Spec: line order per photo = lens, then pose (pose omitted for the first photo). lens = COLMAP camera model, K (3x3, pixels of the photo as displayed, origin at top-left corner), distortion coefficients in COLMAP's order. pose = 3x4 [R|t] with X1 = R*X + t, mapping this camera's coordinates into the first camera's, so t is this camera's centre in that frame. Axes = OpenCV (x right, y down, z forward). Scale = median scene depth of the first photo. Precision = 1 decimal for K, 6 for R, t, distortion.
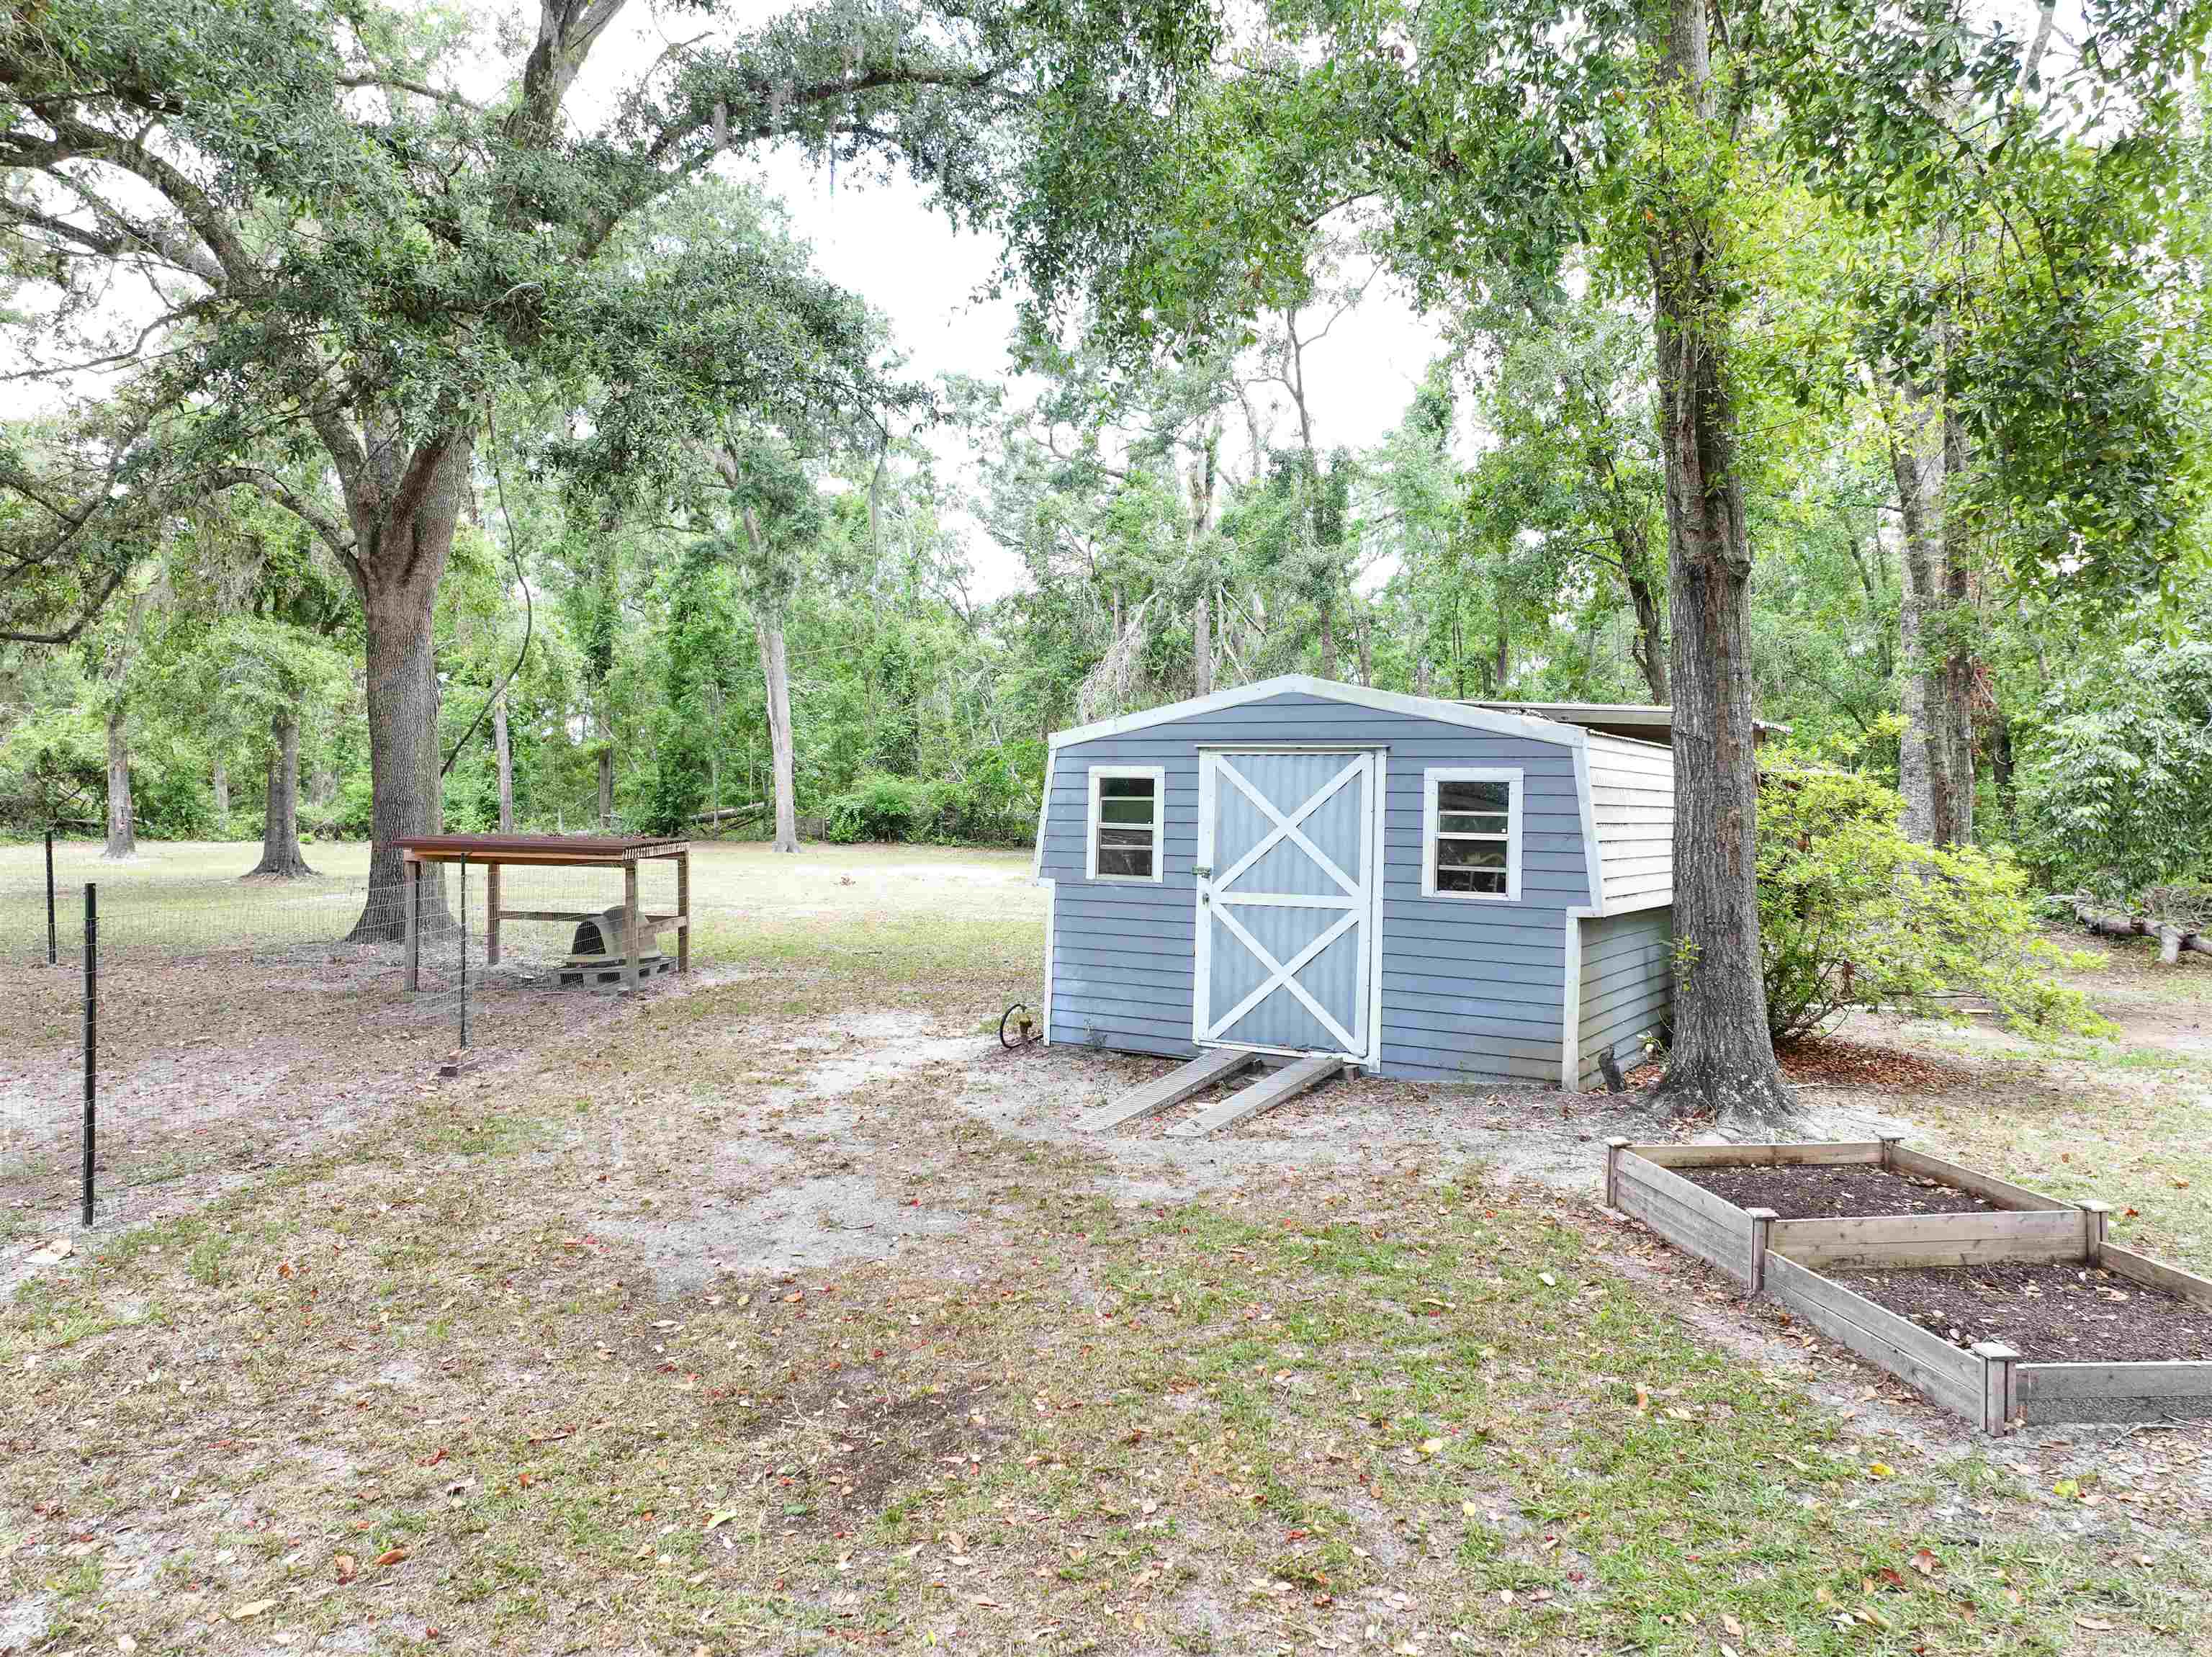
lens RADIAL K [[1554.4, 0, 1111.9], [0, 1554.4, 828.1], [0, 0, 1]] dist [0.006656, 0.004776]
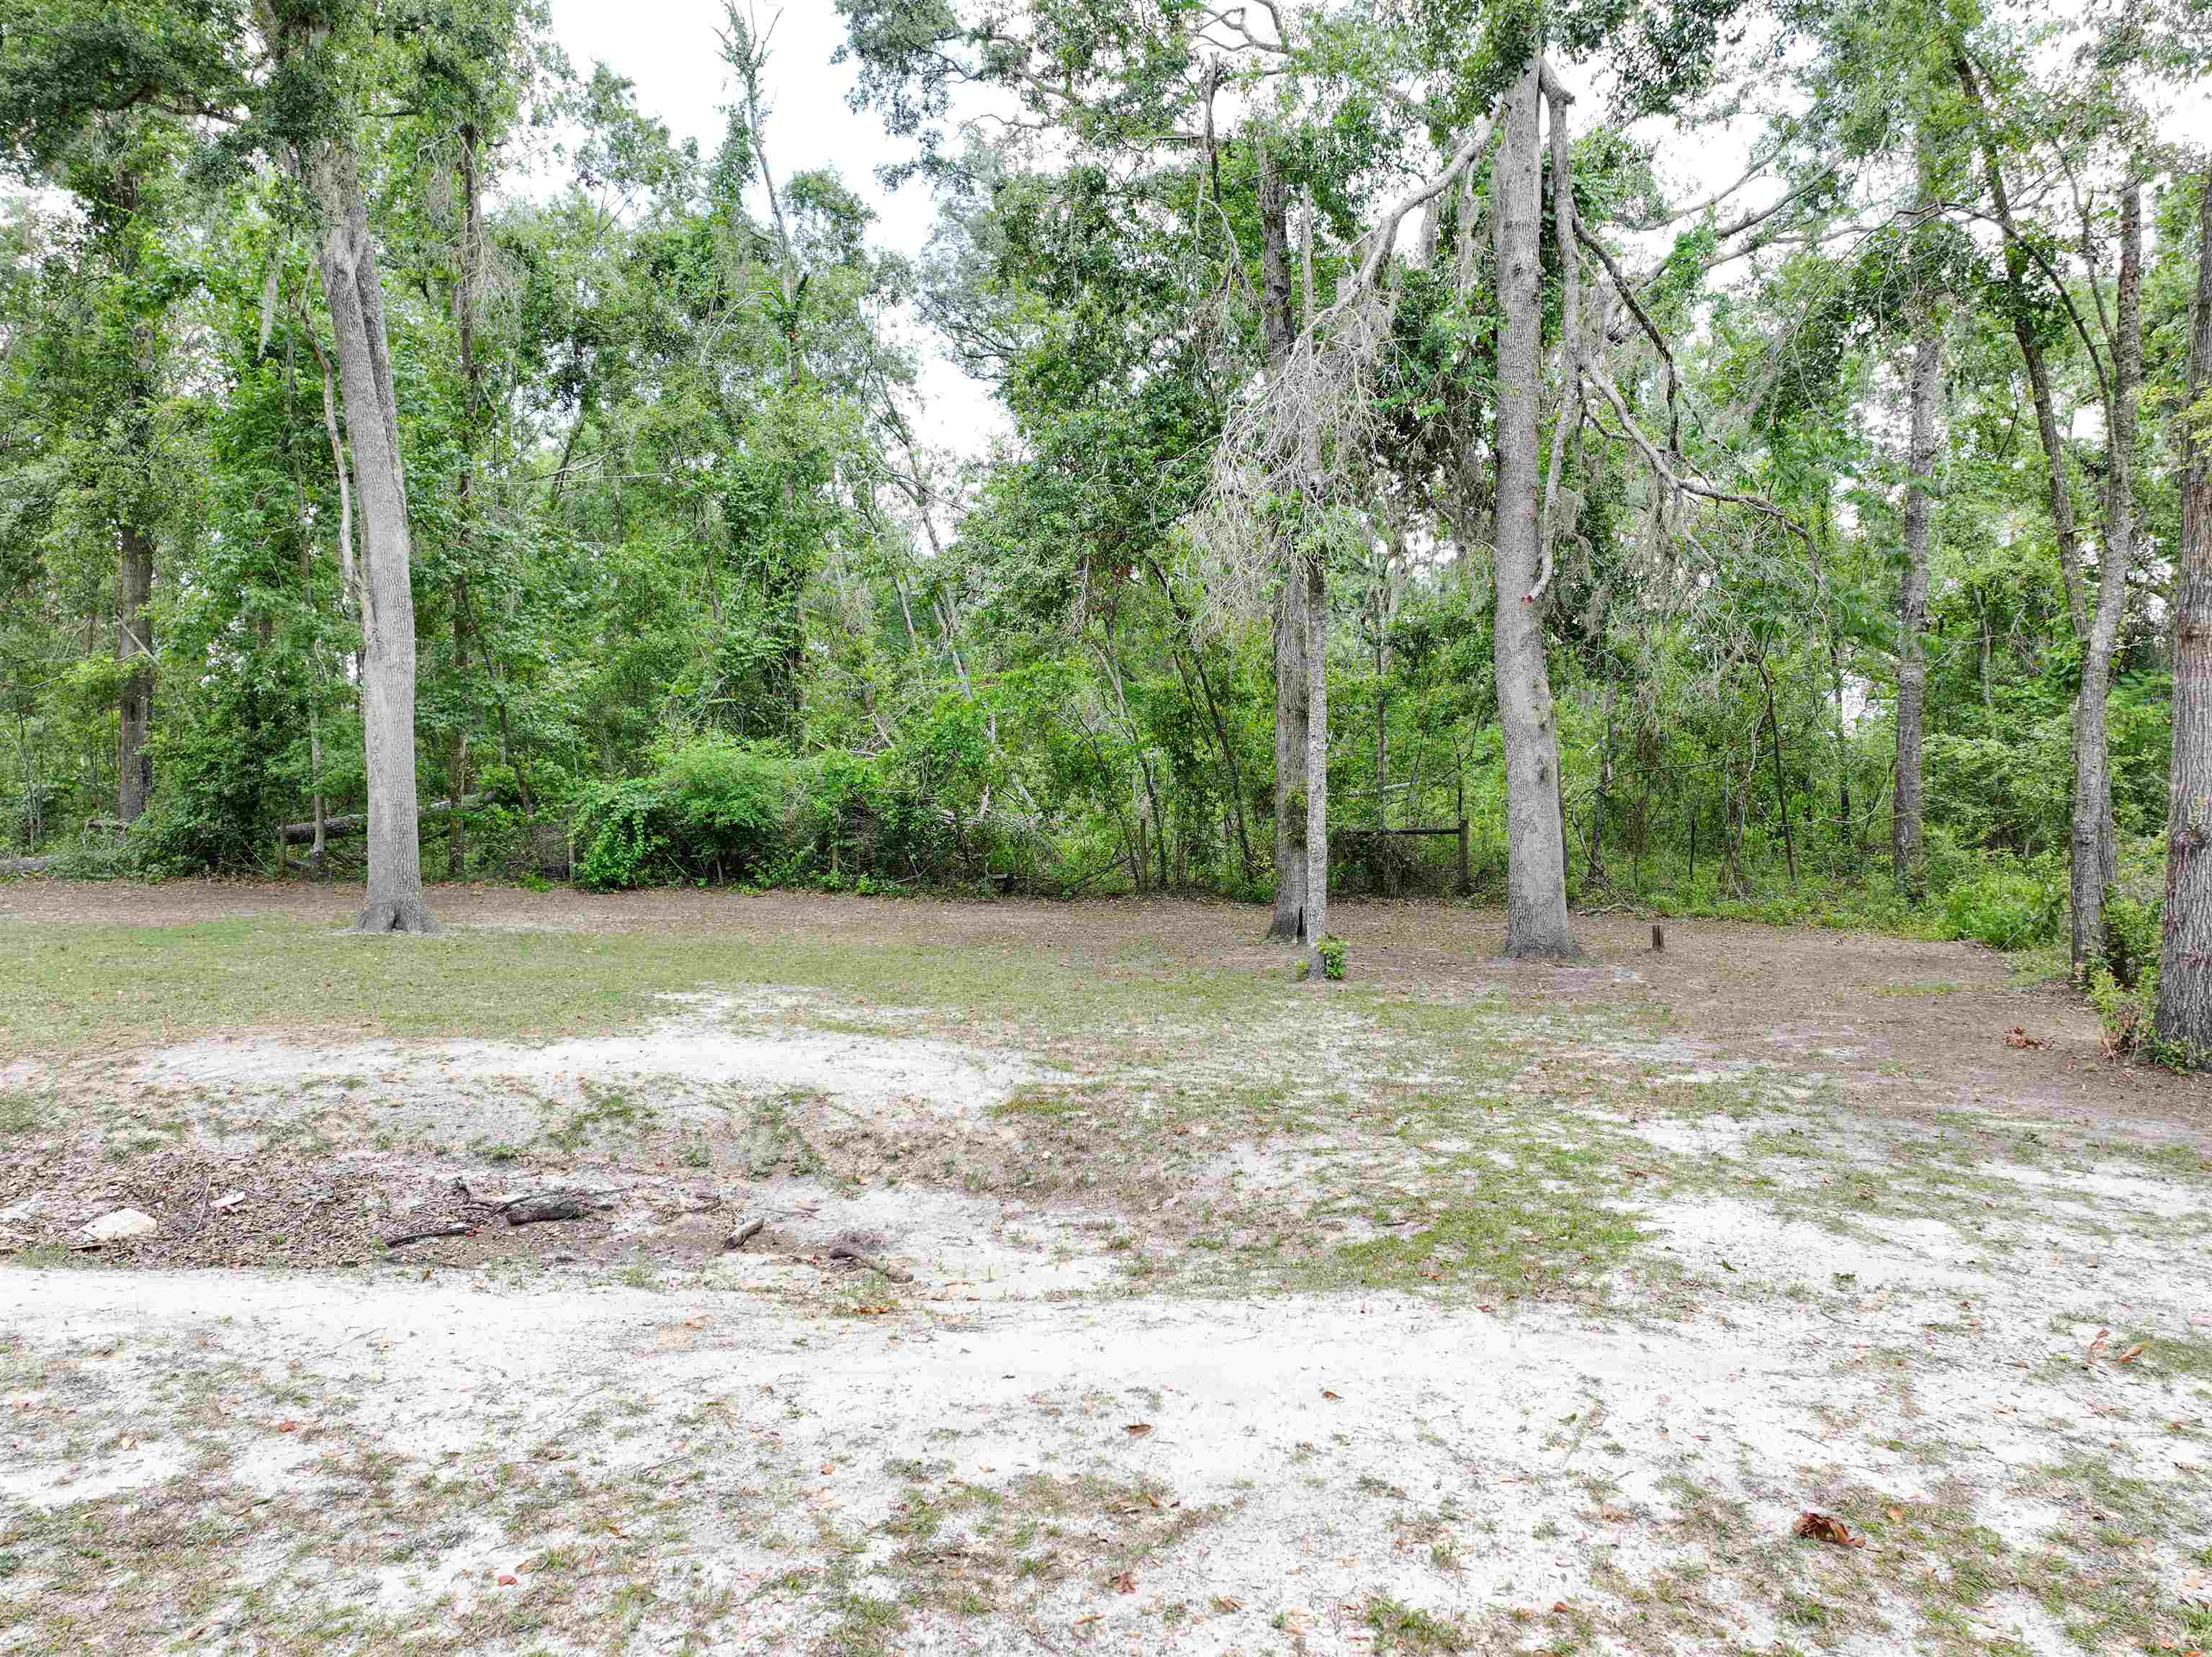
lens RADIAL K [[1554.4, 0, 1100.4], [0, 1554.4, 826.8], [0, 0, 1]] dist [0.006656, 0.004776]
pose [[0.999923, -0.000015, 0.012383, -0.039048], [-0.000012, 0.999998, 0.002164, -0.008625], [-0.012383, -0.002164, 0.999921, 0.550137]]
